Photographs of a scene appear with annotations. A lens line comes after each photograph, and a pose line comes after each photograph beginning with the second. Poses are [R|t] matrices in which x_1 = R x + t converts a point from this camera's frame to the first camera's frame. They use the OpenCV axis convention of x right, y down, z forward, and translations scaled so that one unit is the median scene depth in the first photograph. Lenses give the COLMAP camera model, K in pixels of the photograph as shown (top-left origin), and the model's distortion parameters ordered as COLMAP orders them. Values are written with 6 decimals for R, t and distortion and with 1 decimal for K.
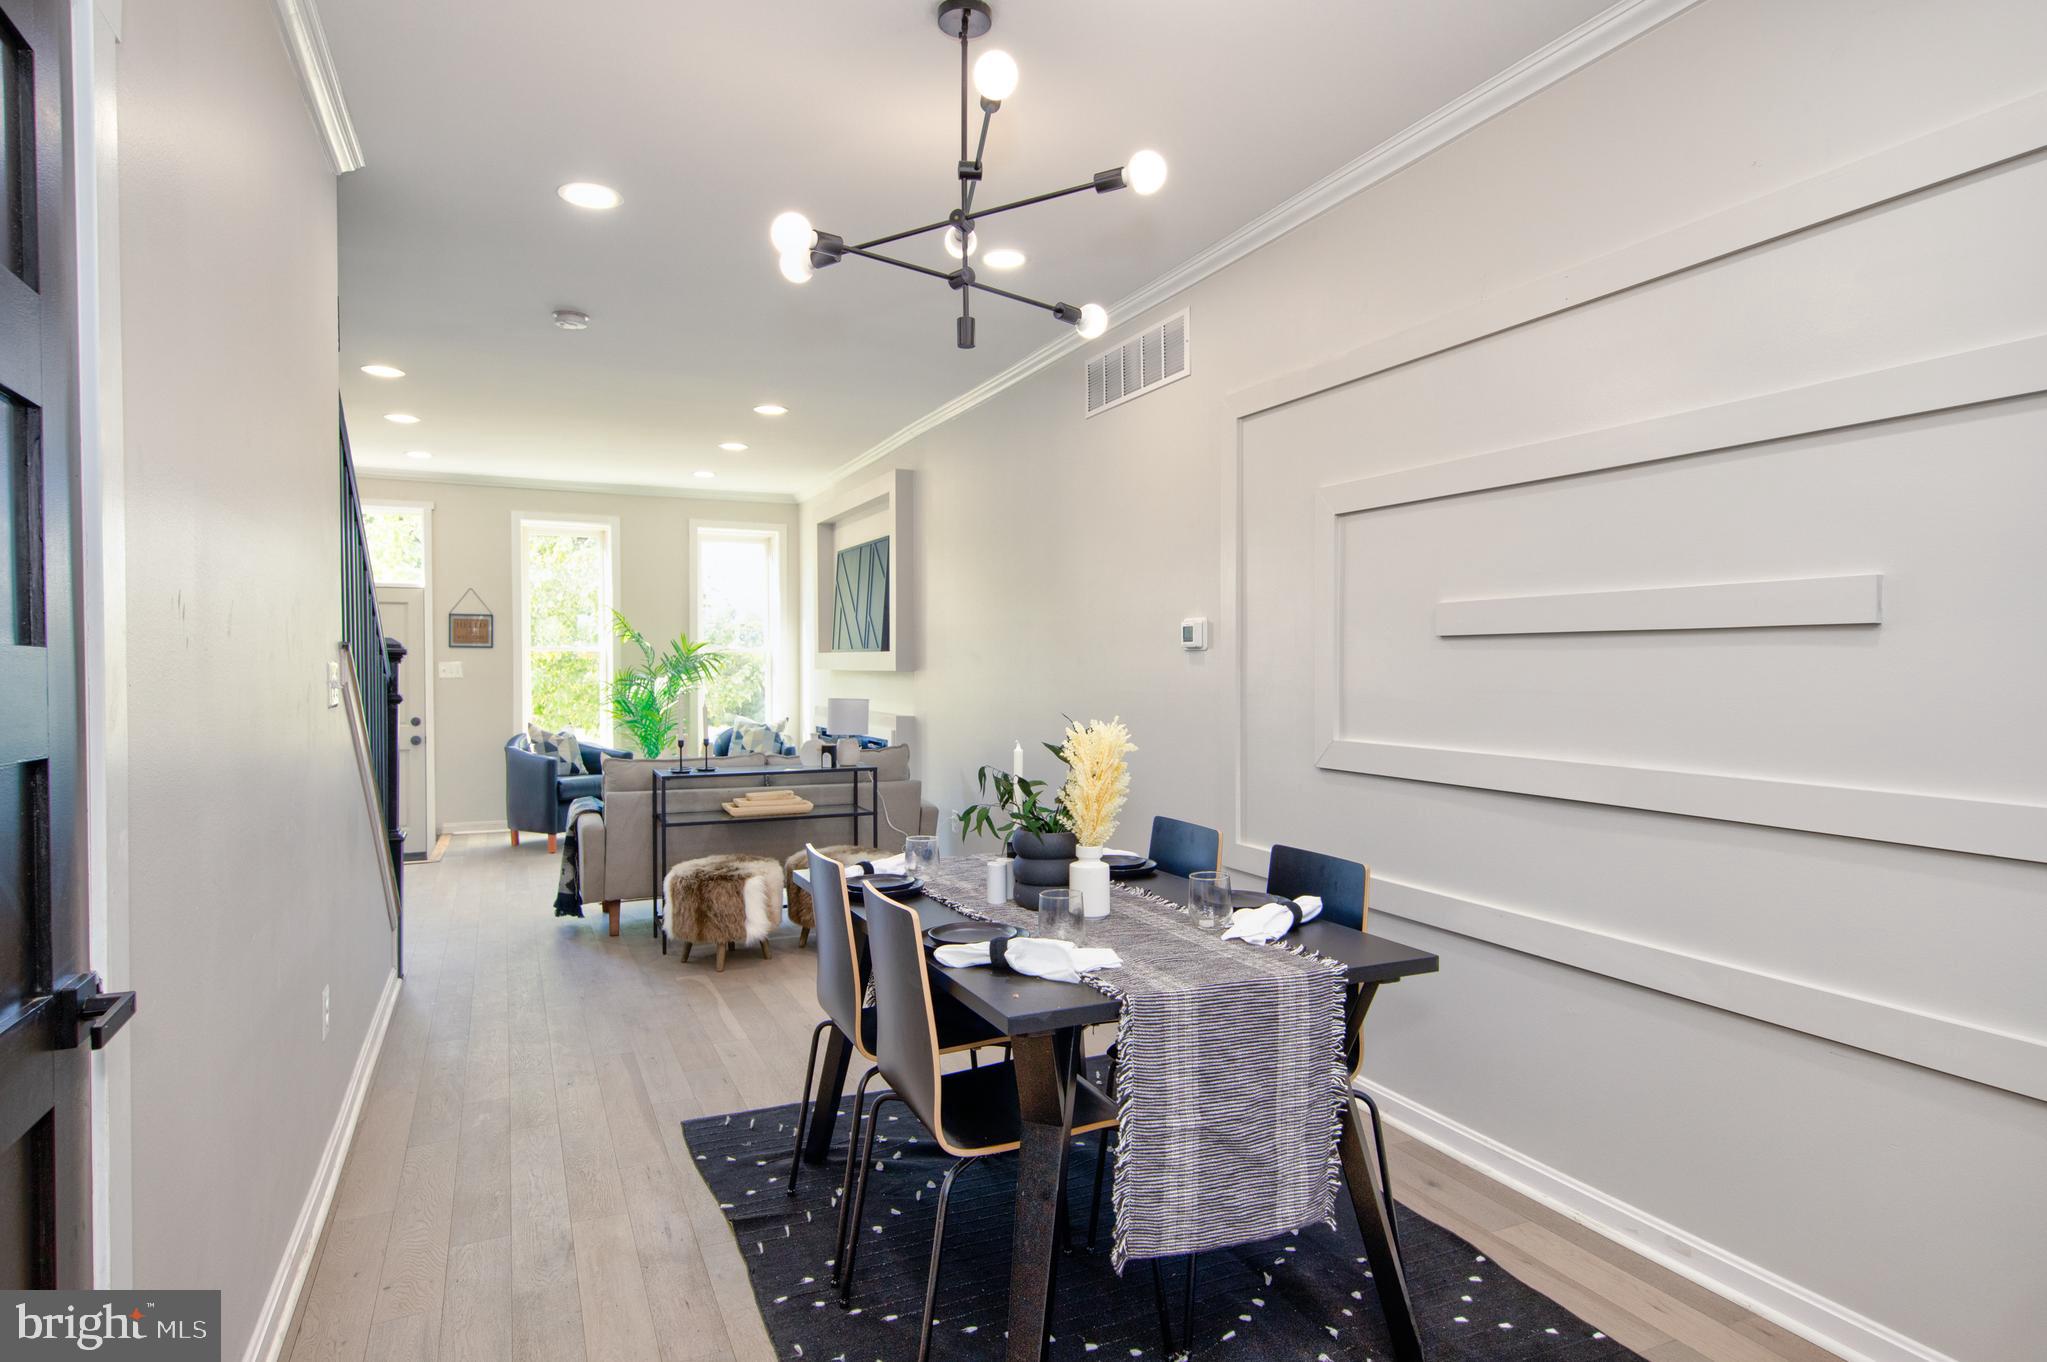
lens RADIAL K [[1126.5, 0, 1022.5], [0, 1126.5, 683.0], [0, 0, 1]] dist [0.000848, 0.000390]
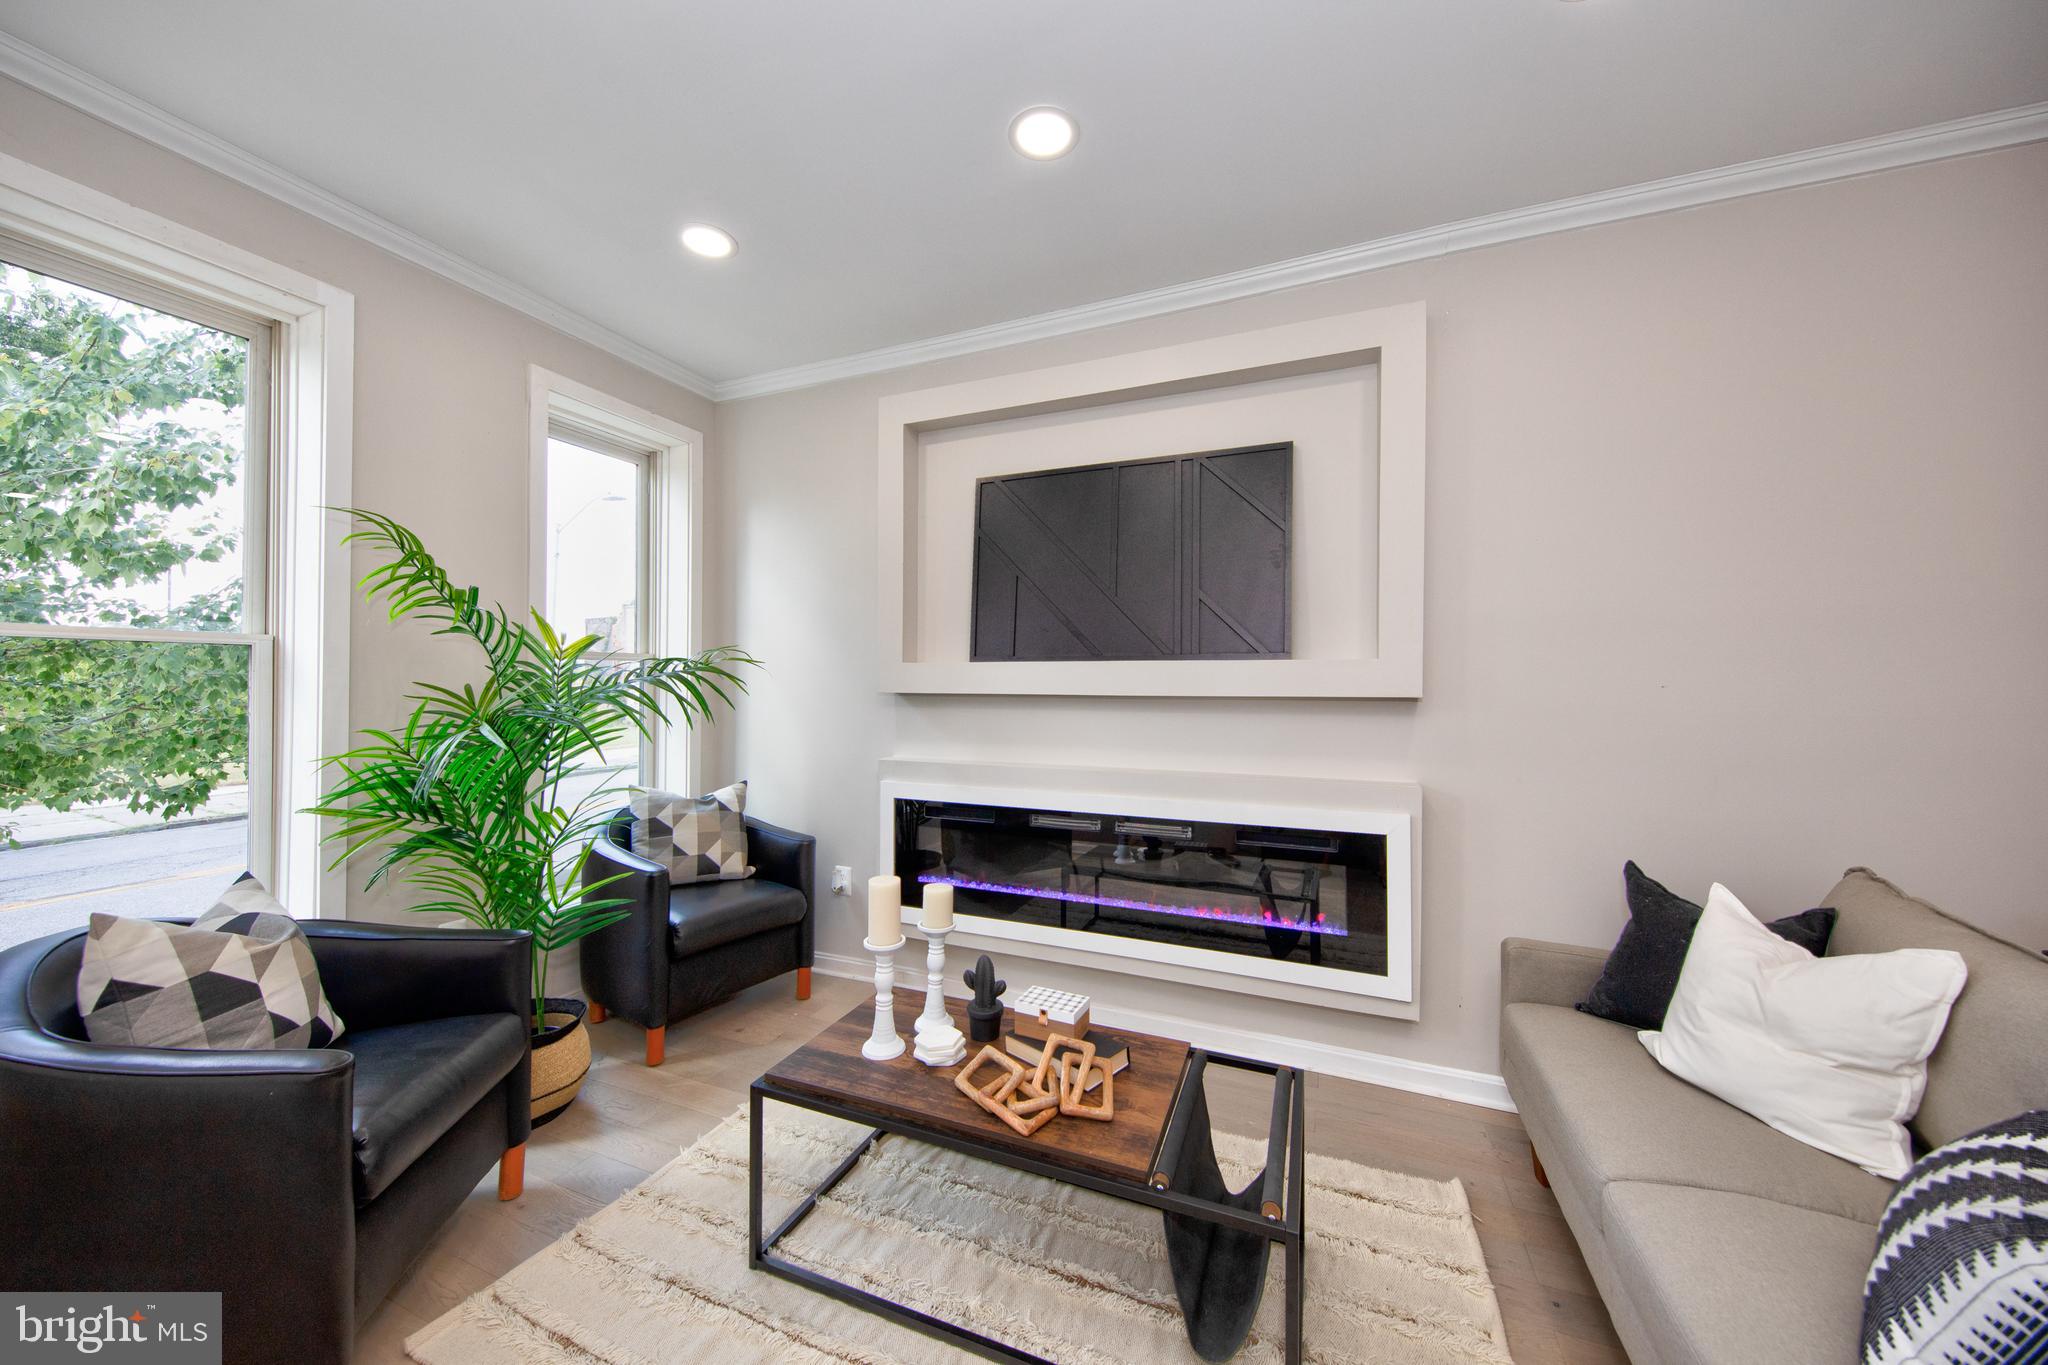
lens RADIAL K [[724.1, 0, 1011.0], [0, 724.1, 678.9], [0, 0, 1]] dist [0.001637, -0.000076]
pose [[0.744795, 0.007939, 0.667246, -0.376756], [0.008610, 0.999732, -0.021507, -0.011089], [-0.667237, 0.021763, 0.744527, 0.711954]]
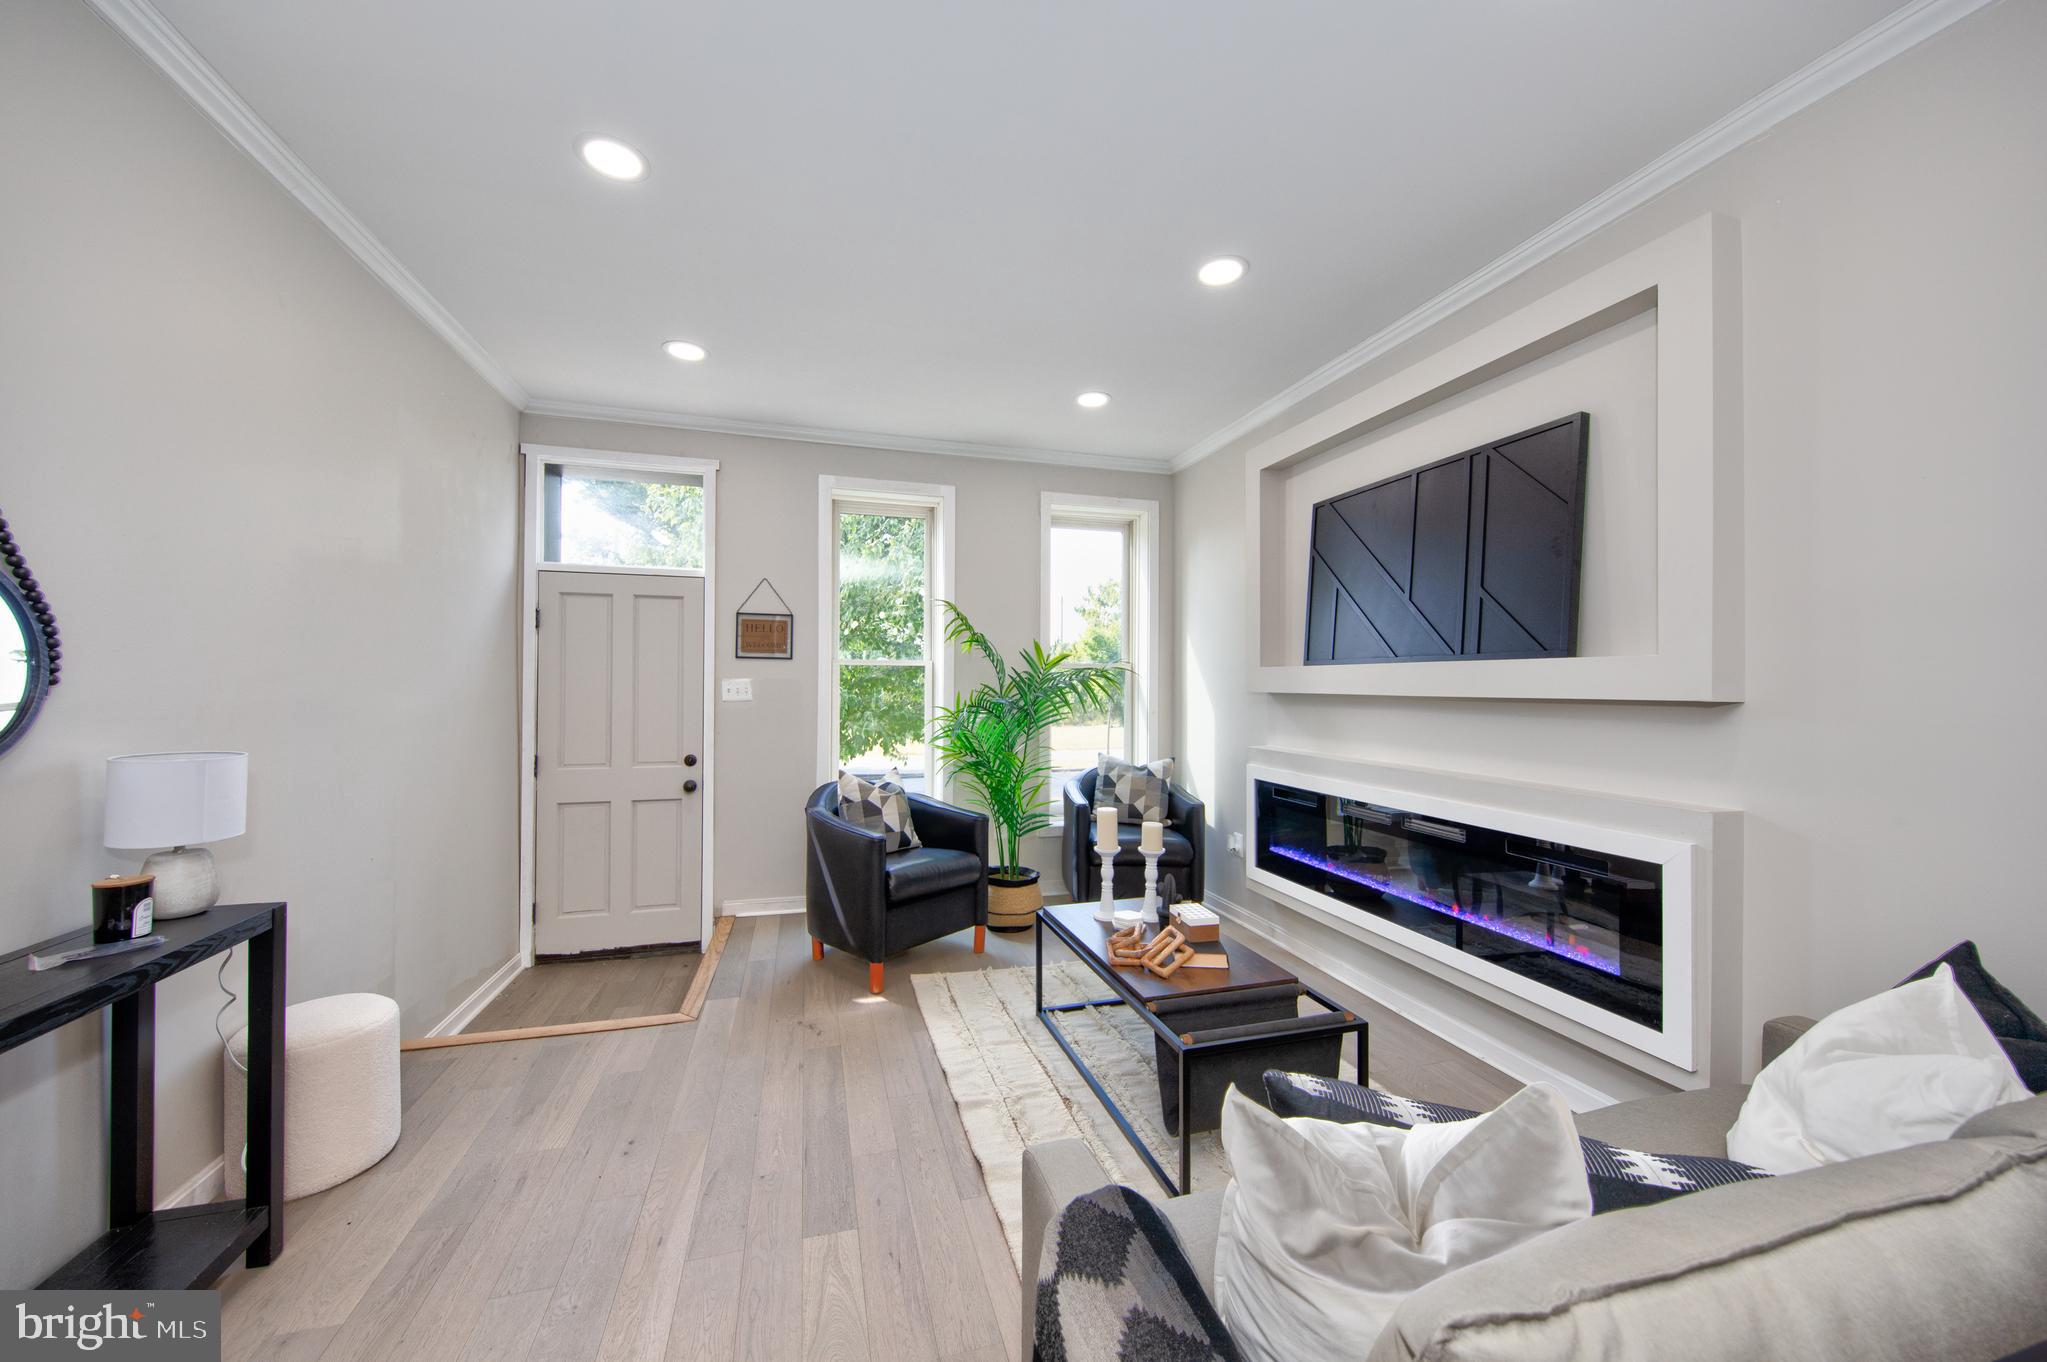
lens RADIAL K [[723.8, 0, 1009.0], [0, 723.8, 673.7], [0, 0, 1]] dist [0.001637, -0.000076]
pose [[0.987564, 0.003134, -0.157186, -0.261126], [-0.008496, 0.999404, -0.033452, -0.007868], [0.156988, 0.034371, 0.987002, 0.566627]]
